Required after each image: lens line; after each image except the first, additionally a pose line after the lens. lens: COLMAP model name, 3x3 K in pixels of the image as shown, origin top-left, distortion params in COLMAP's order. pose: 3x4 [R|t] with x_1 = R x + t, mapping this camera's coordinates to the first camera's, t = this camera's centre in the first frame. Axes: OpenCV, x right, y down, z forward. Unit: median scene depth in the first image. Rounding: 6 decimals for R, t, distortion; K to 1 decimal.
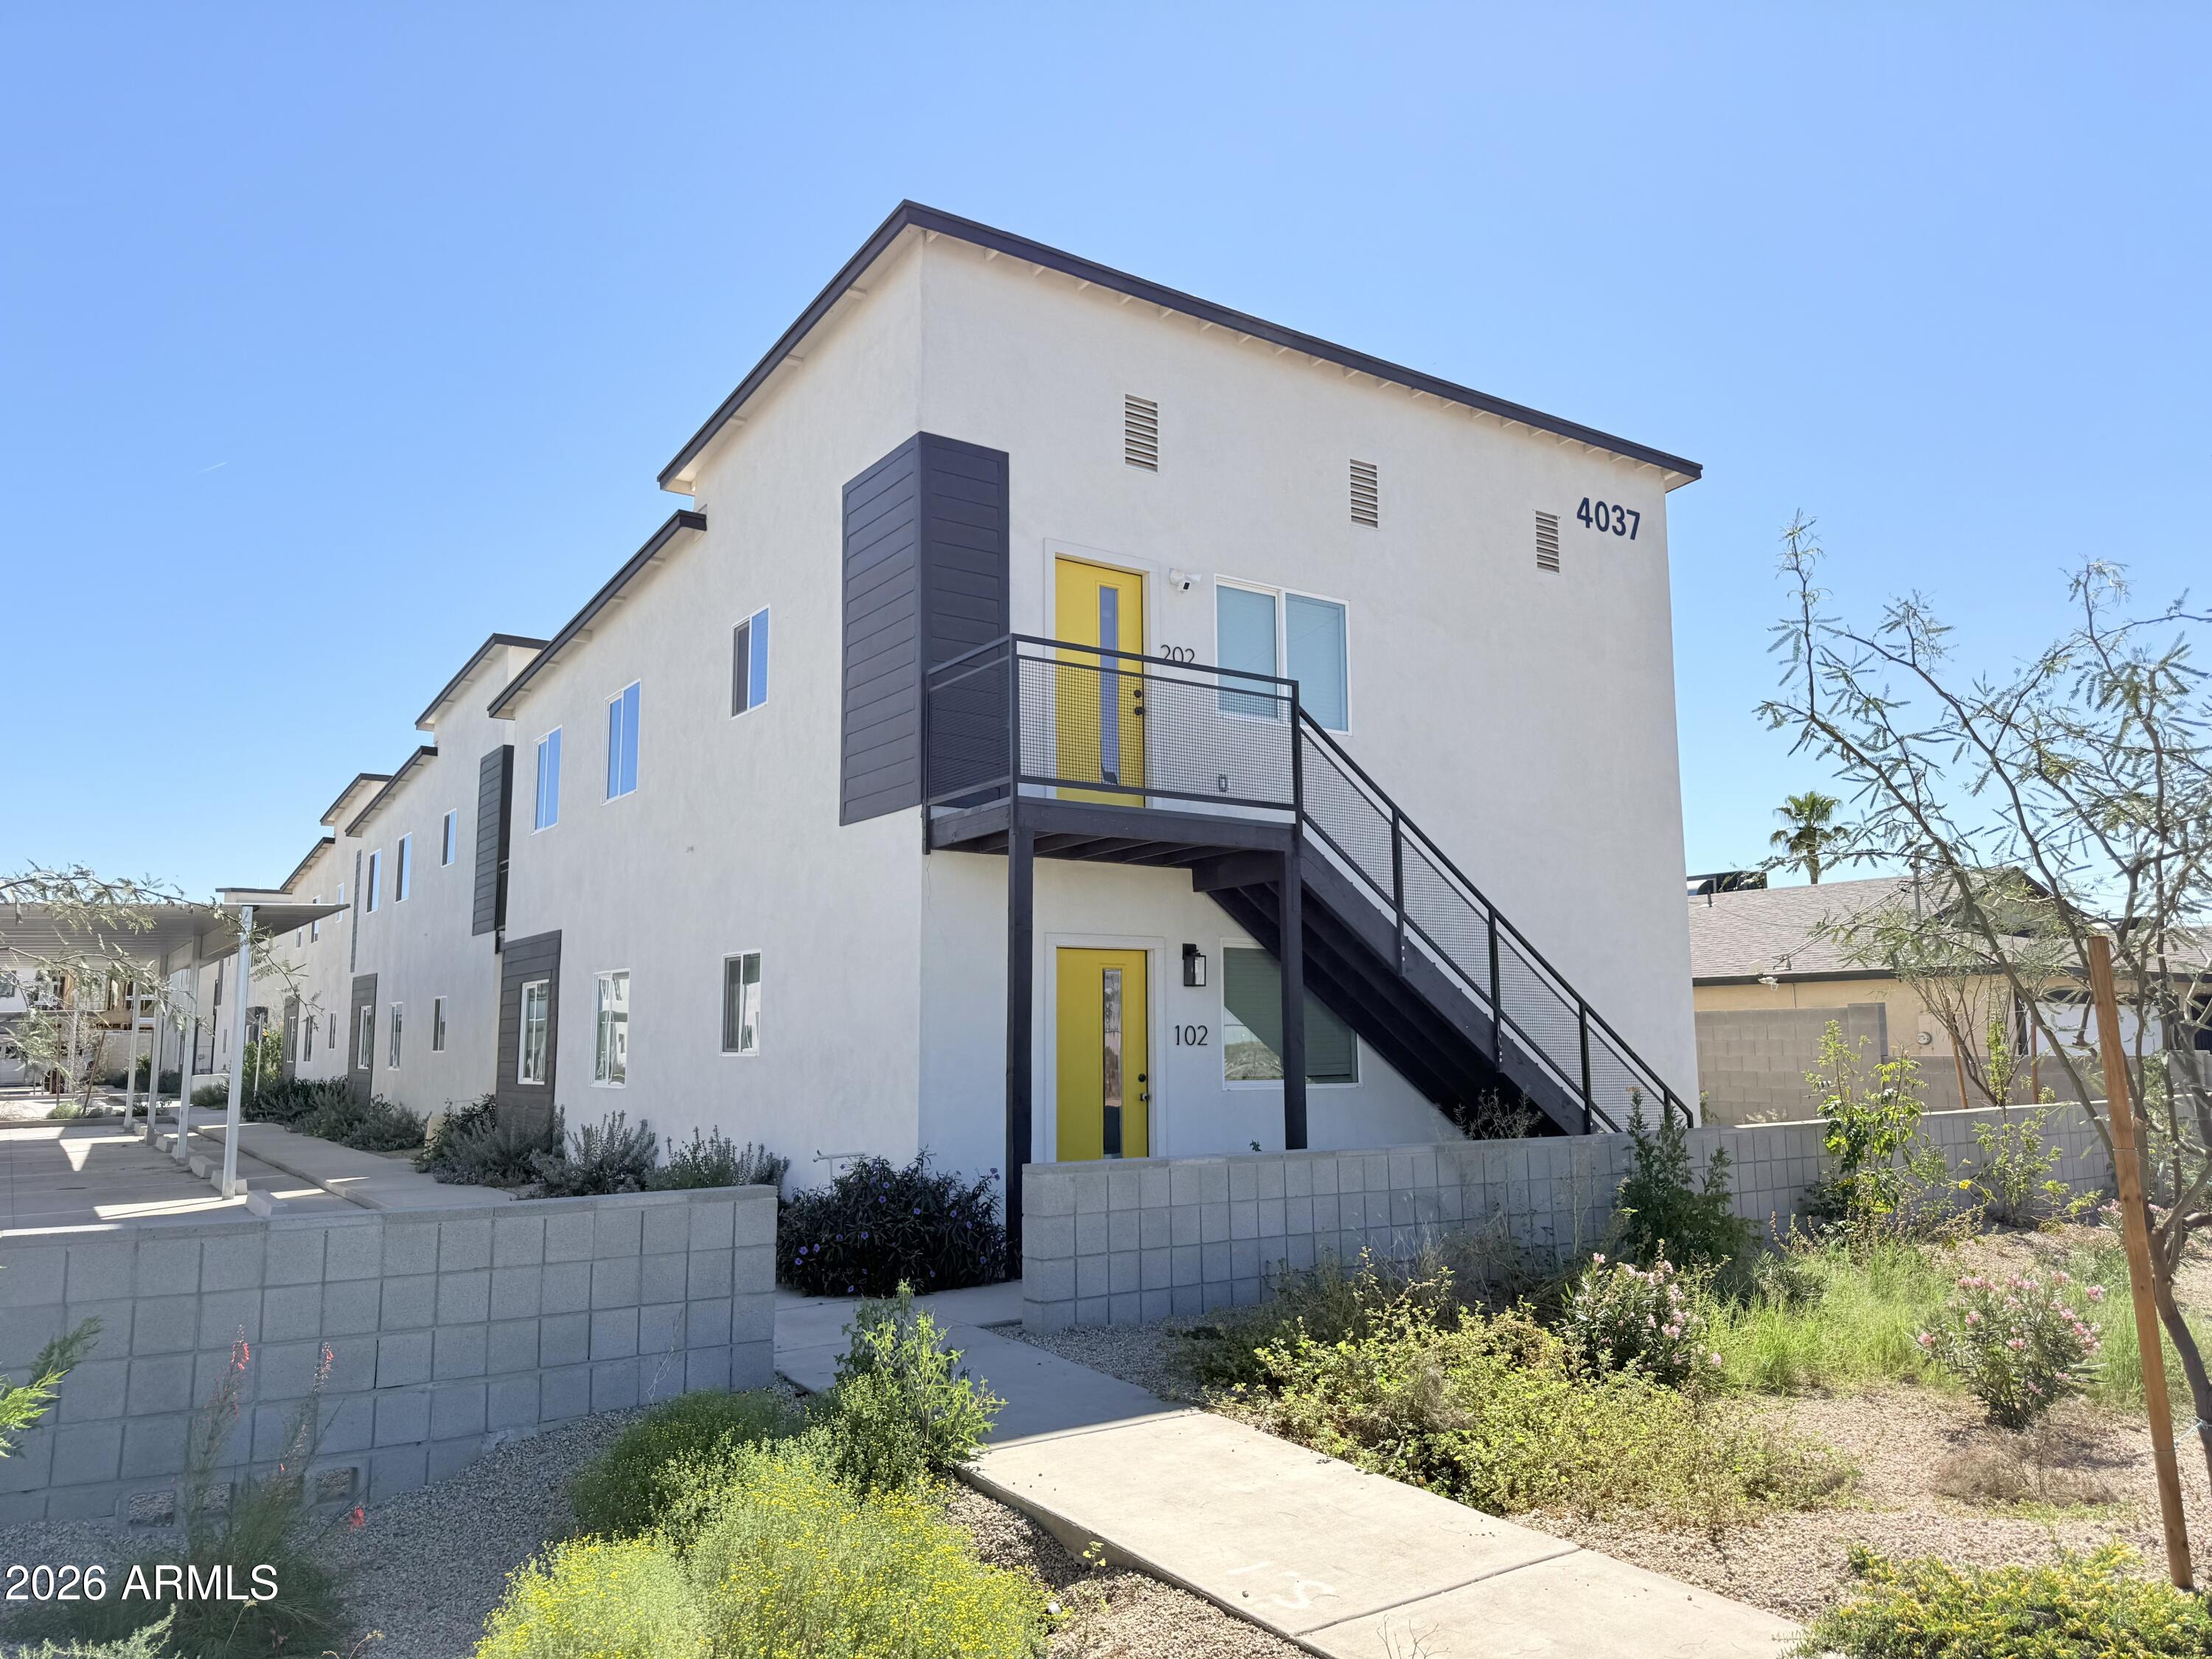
lens RADIAL K [[1506.6, 0, 1102.1], [0, 1506.6, 832.8], [0, 0, 1]] dist [0.010607, 0.000258]
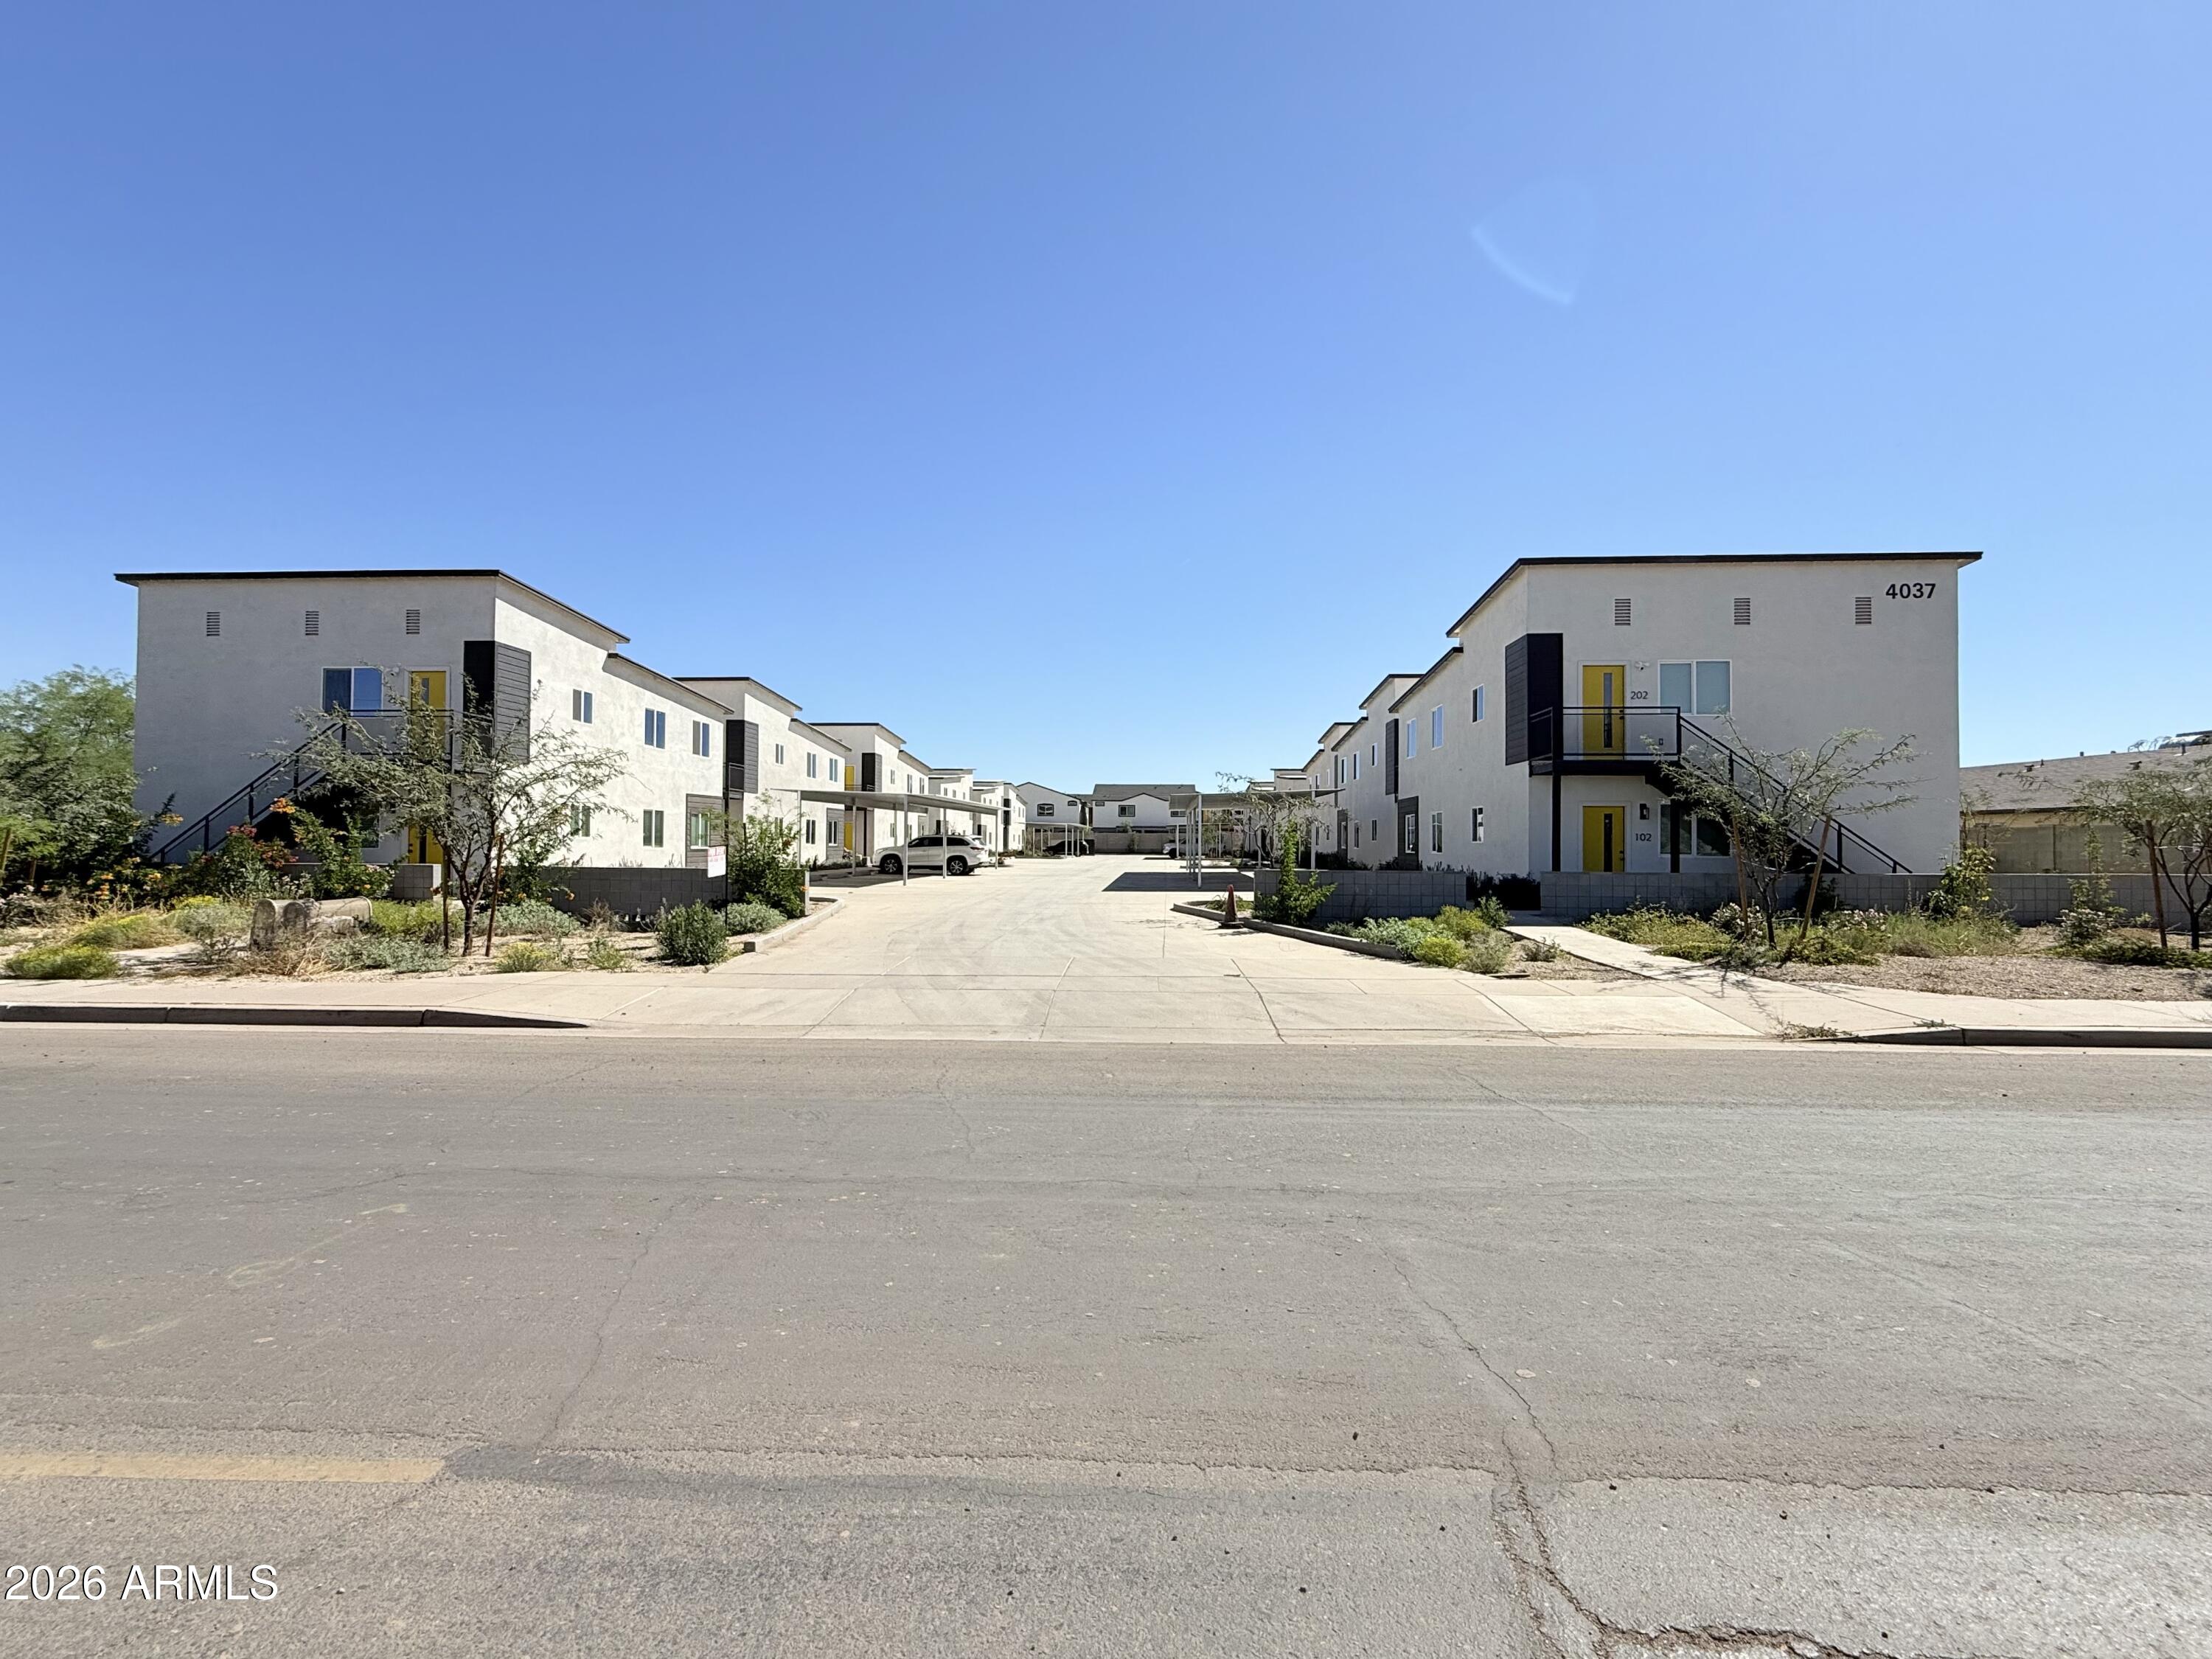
lens RADIAL K [[890.7, 0, 1117.8], [0, 890.7, 831.6], [0, 0, 1]] dist [0.000462, 0.000159]
pose [[0.776607, 0.005912, -0.629958, 0.325494], [0.074789, 0.992019, 0.101509, -0.106952], [0.625531, -0.125947, 0.769967, -0.816040]]
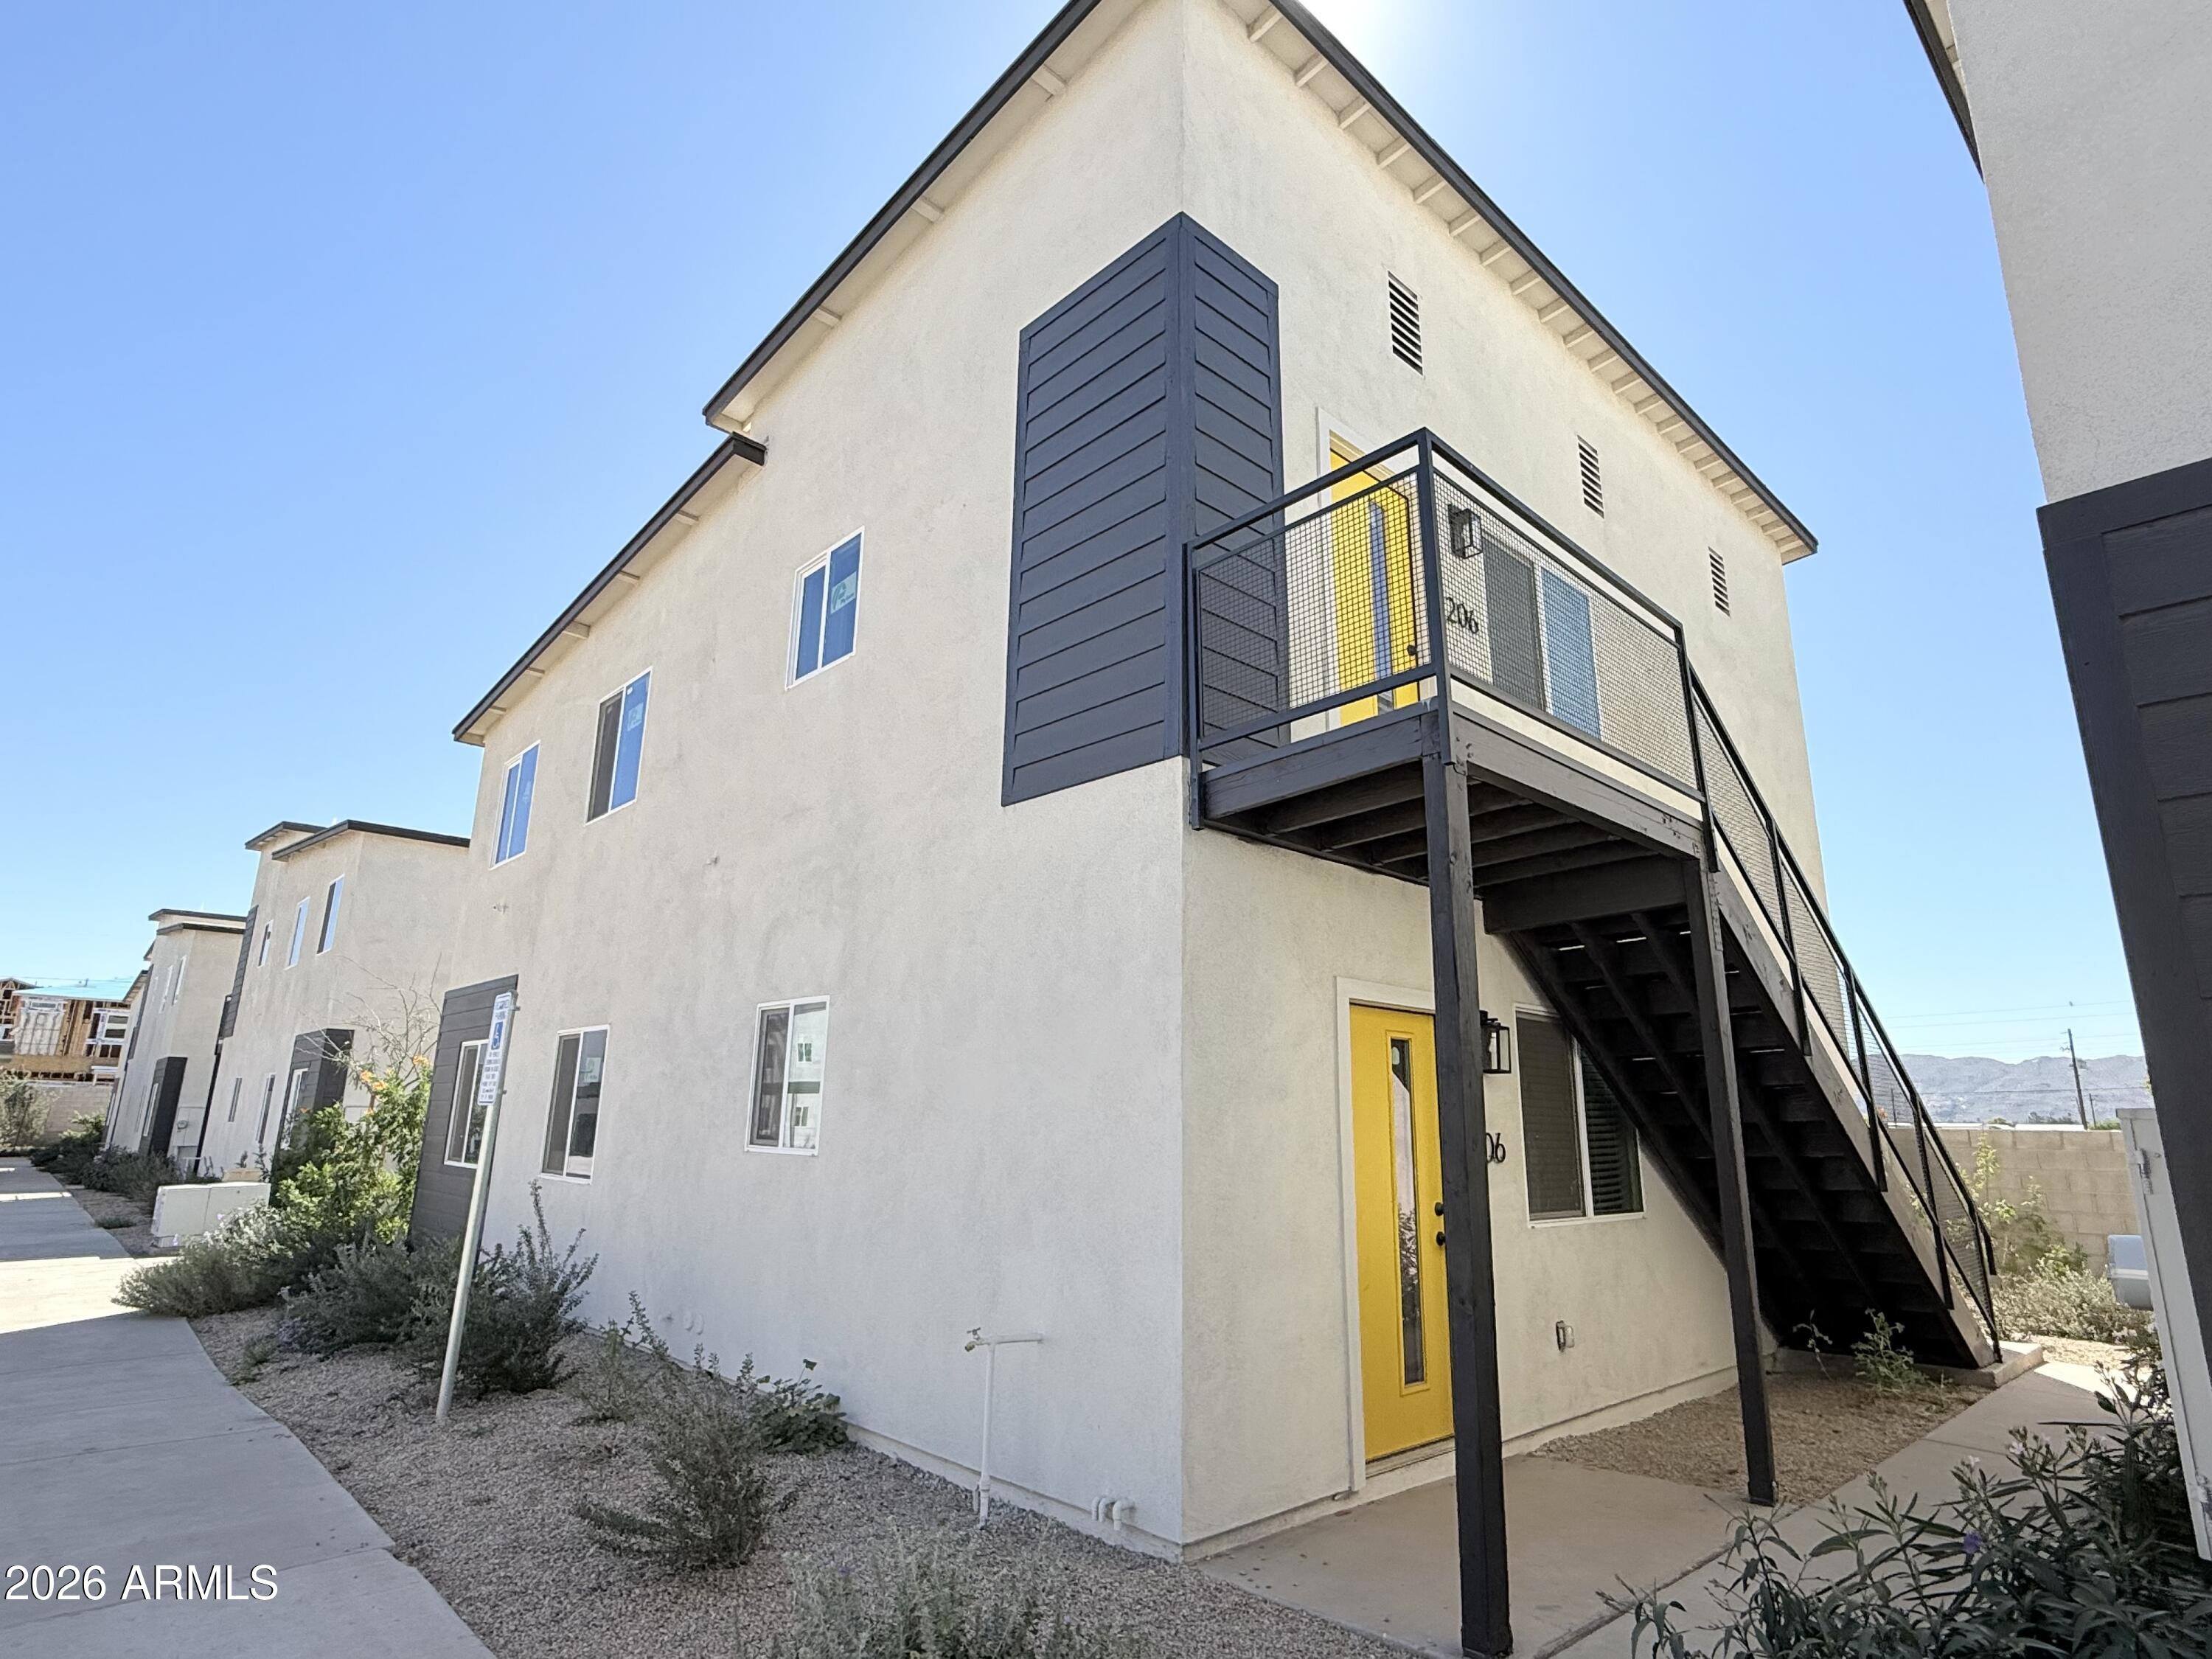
lens RADIAL K [[1174.9, 0, 1099.9], [0, 1174.9, 831.3], [0, 0, 1]] dist [-0.000131, 0.000868]
pose [[0.991304, 0.056319, 0.118934, -0.181813], [-0.043268, 0.993034, -0.109599, 0.057192], [-0.124278, 0.103500, 0.986835, 0.469769]]
